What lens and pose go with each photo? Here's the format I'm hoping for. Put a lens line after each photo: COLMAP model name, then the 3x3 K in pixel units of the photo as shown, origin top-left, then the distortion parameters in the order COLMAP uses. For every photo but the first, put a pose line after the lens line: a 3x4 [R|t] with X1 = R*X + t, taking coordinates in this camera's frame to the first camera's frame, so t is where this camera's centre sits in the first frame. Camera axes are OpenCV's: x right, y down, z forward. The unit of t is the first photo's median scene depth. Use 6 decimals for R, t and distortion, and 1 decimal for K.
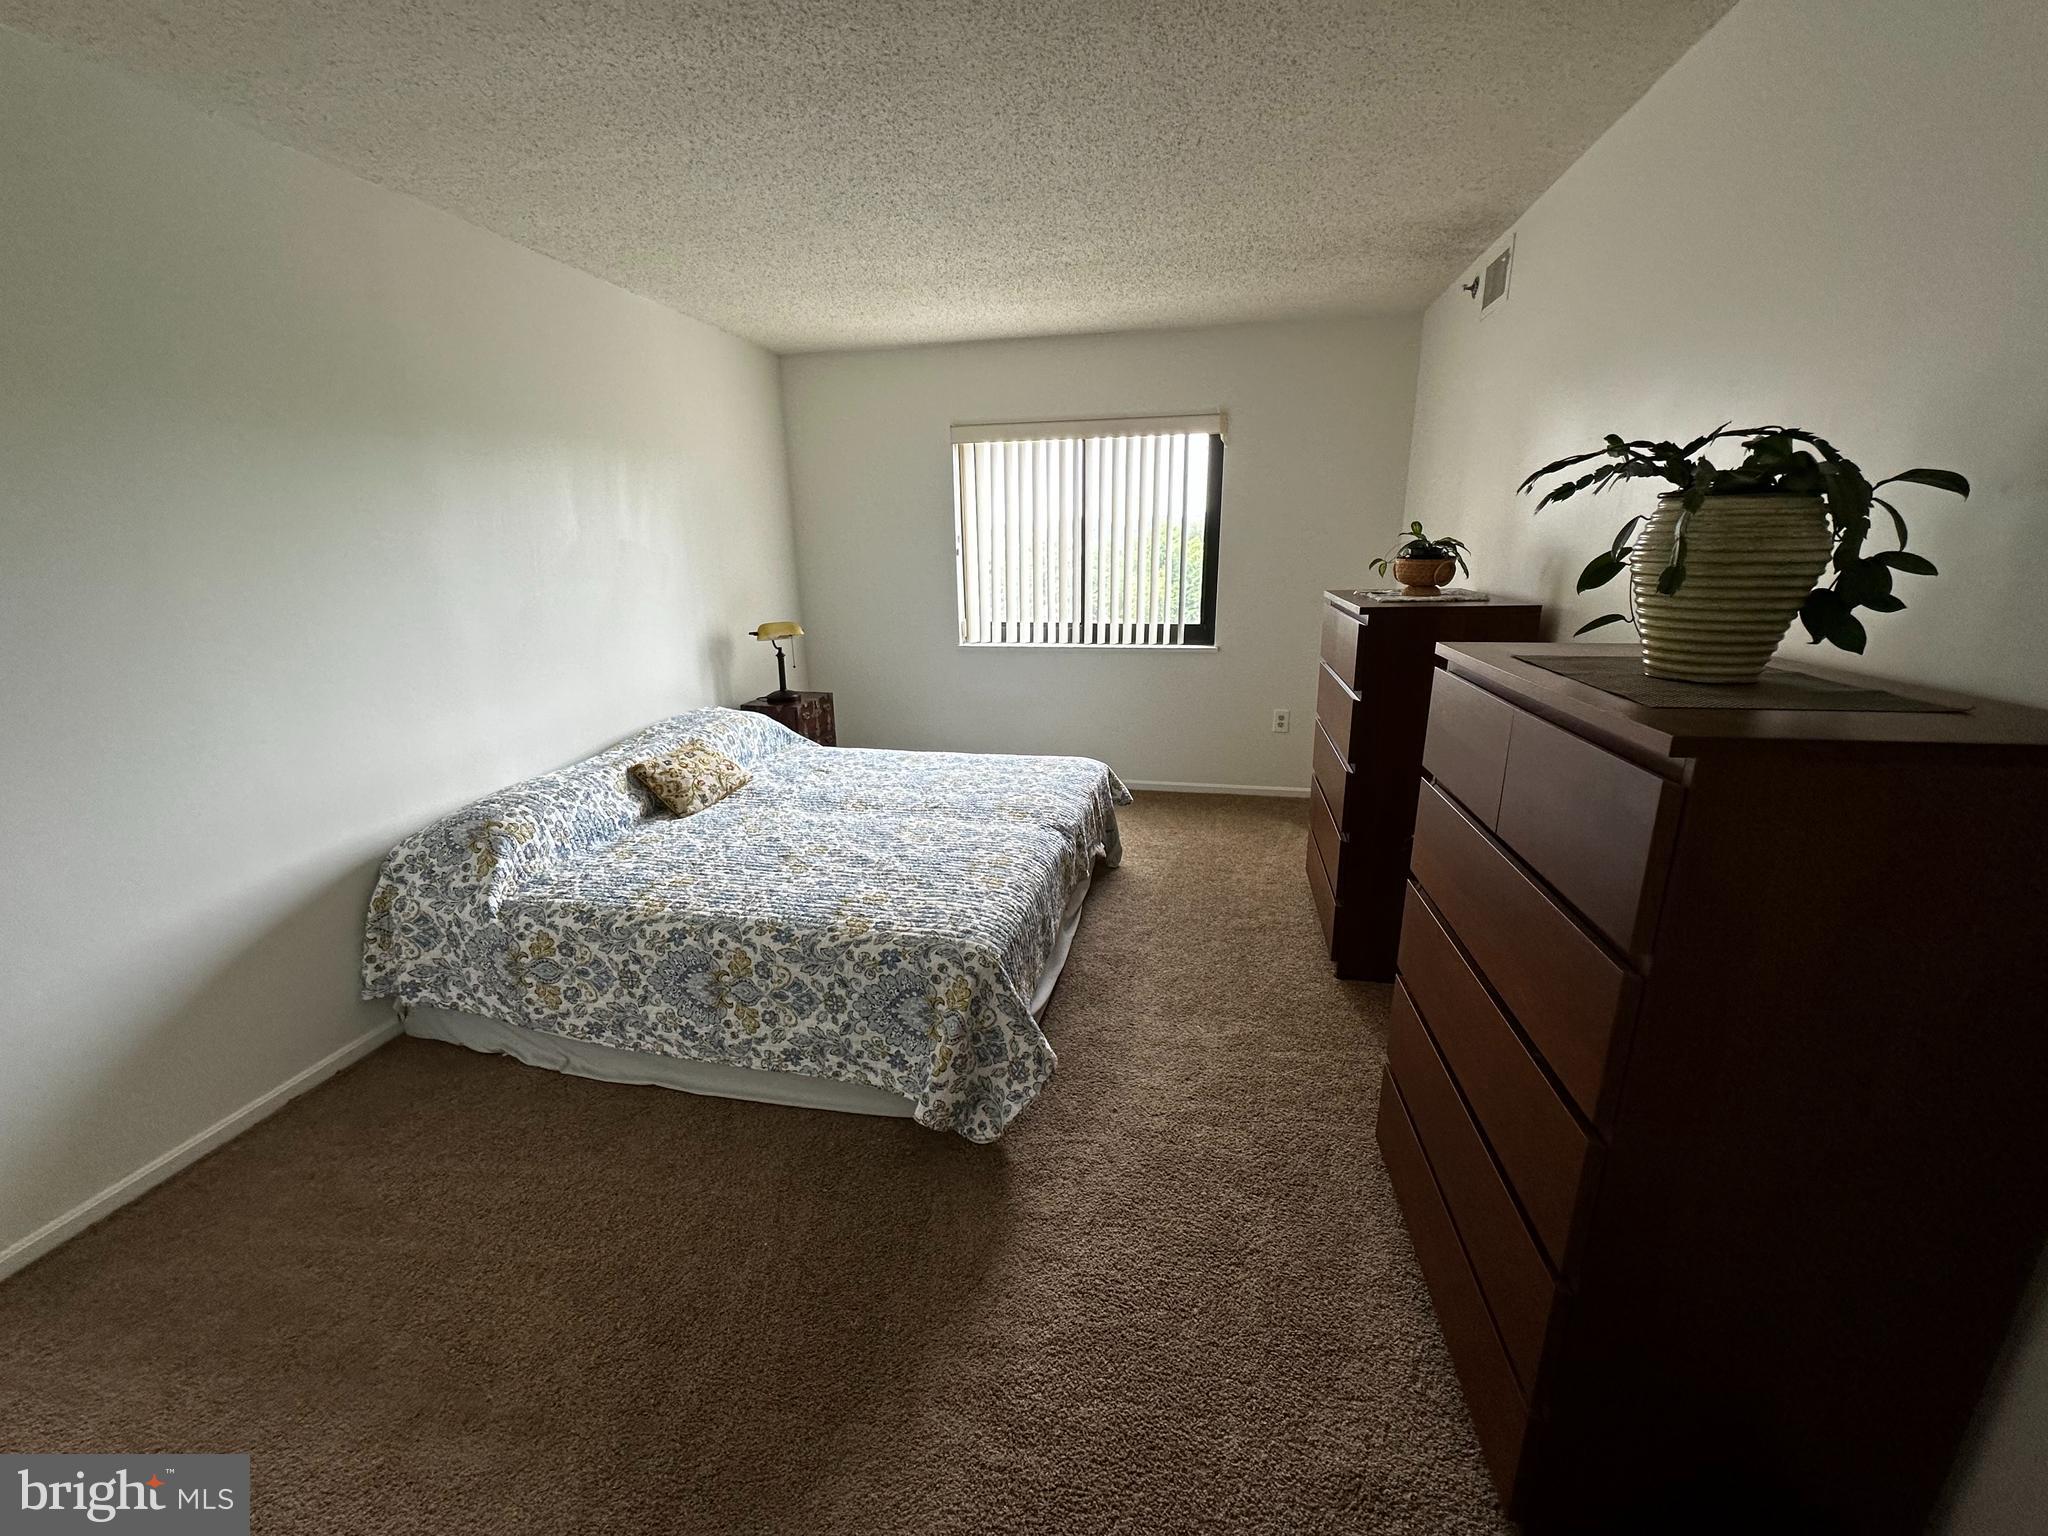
lens RADIAL K [[816.8, 0, 1014.2], [0, 816.8, 764.7], [0, 0, 1]] dist [-0.002149, -0.000021]
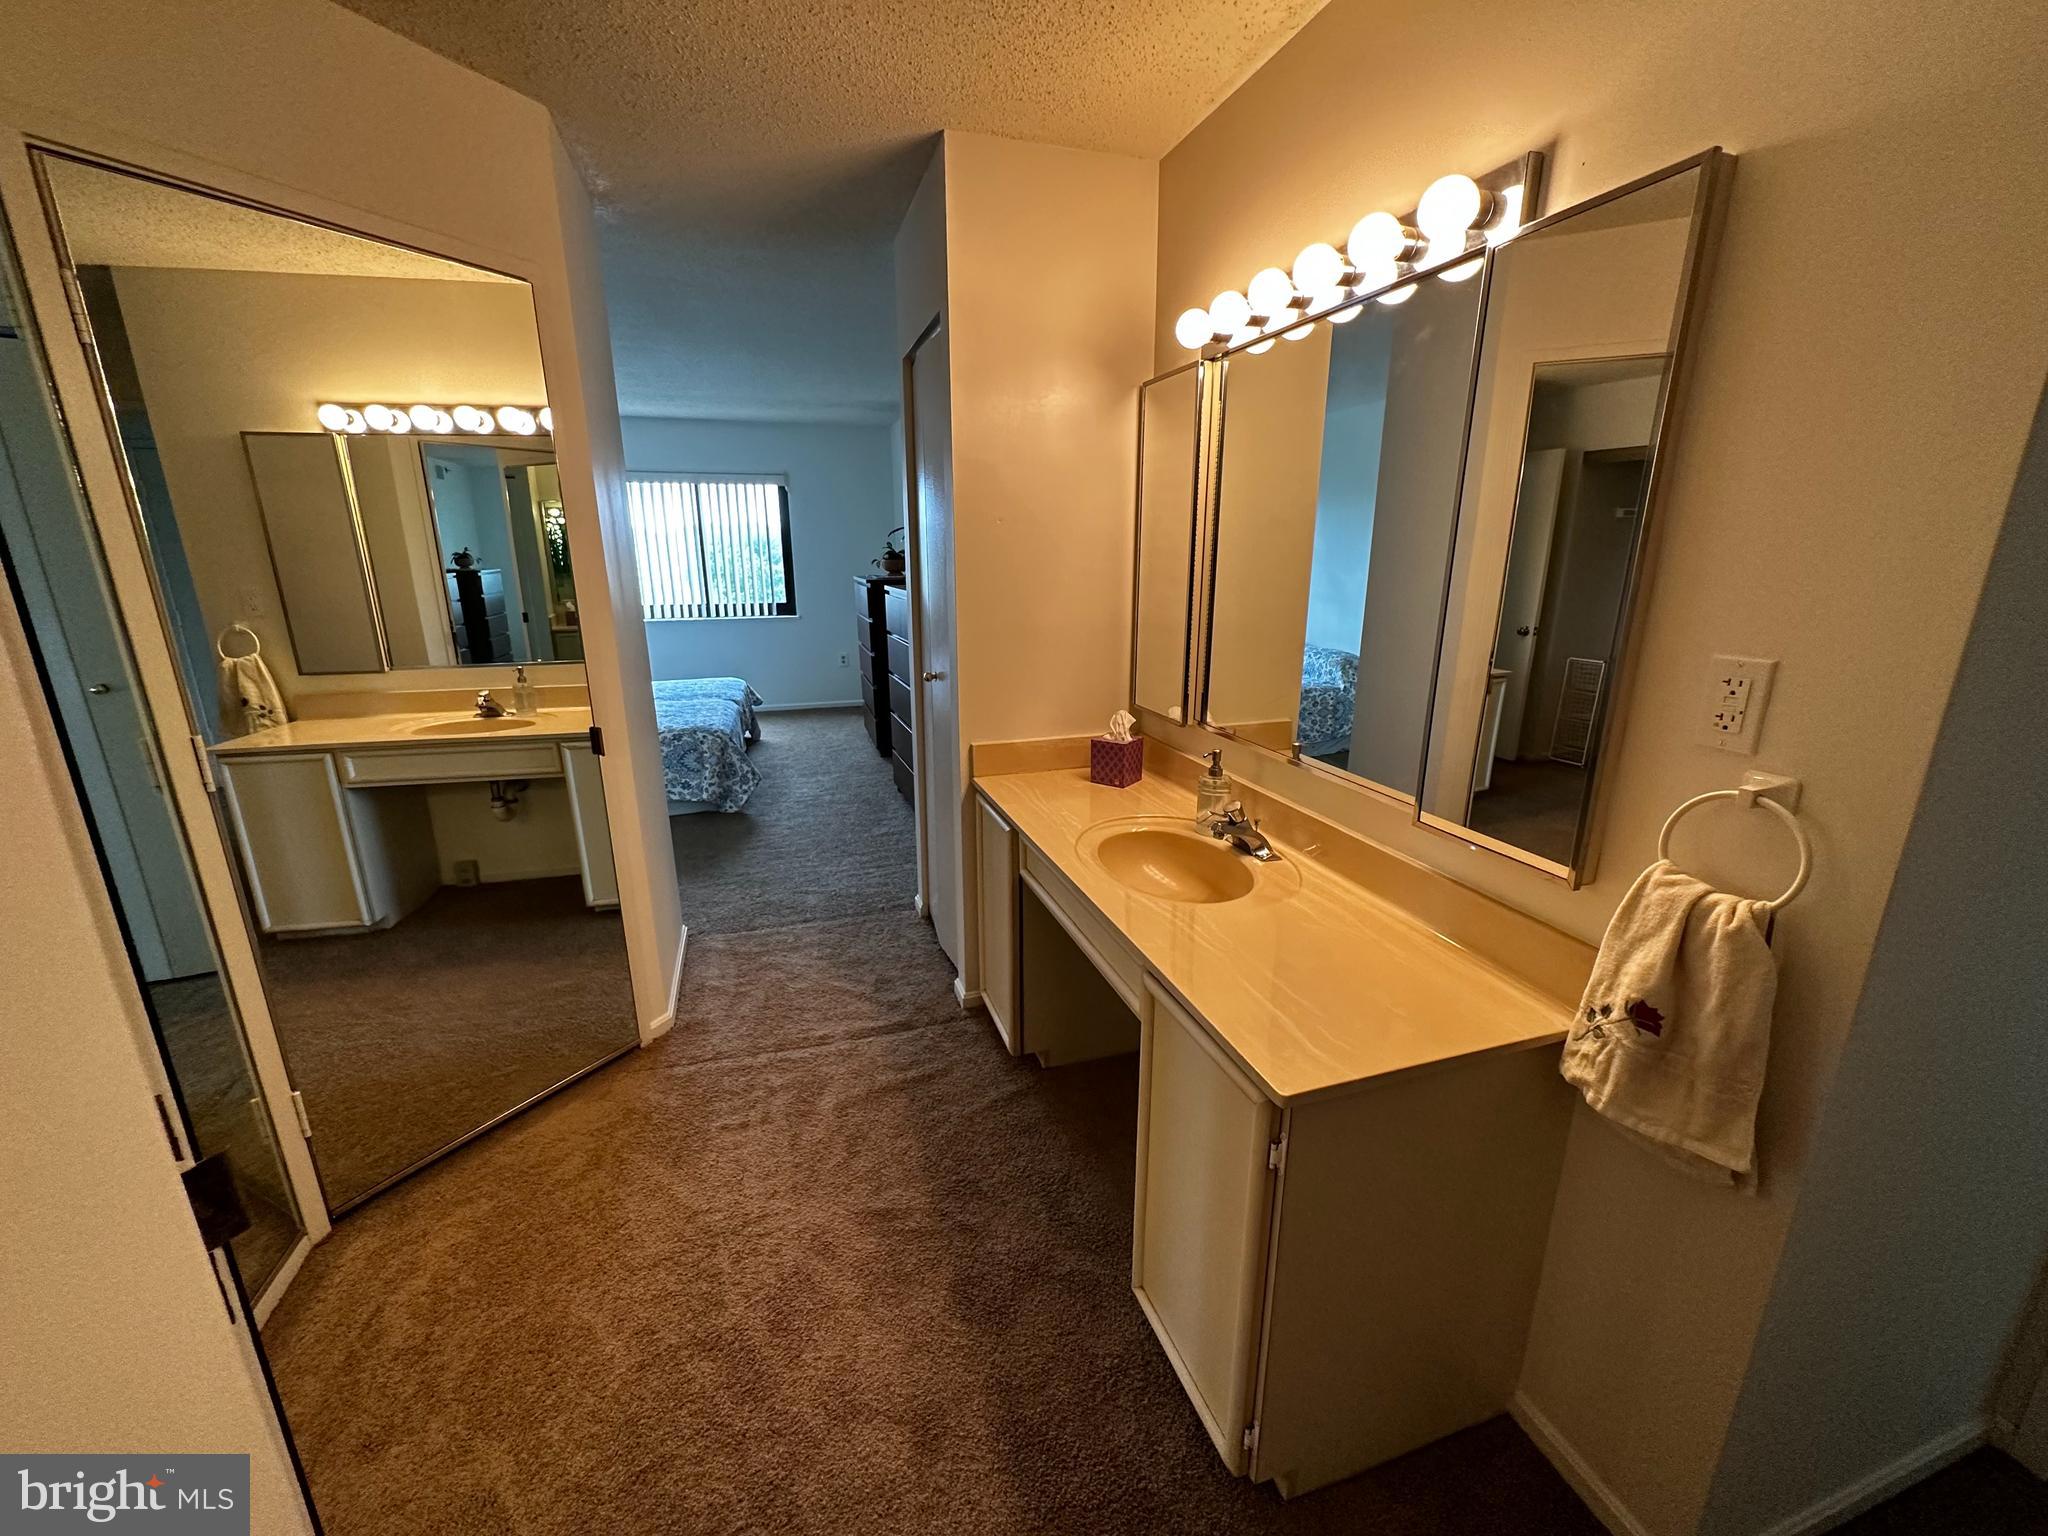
lens RADIAL K [[816.8, 0, 1023.6], [0, 816.8, 777.7], [0, 0, 1]] dist [-0.002149, -0.000021]
pose [[0.864097, -0.122804, 0.488114, -0.224132], [0.123074, 0.991892, 0.031672, 0.202274], [-0.488045, 0.032707, 0.872205, -0.708324]]
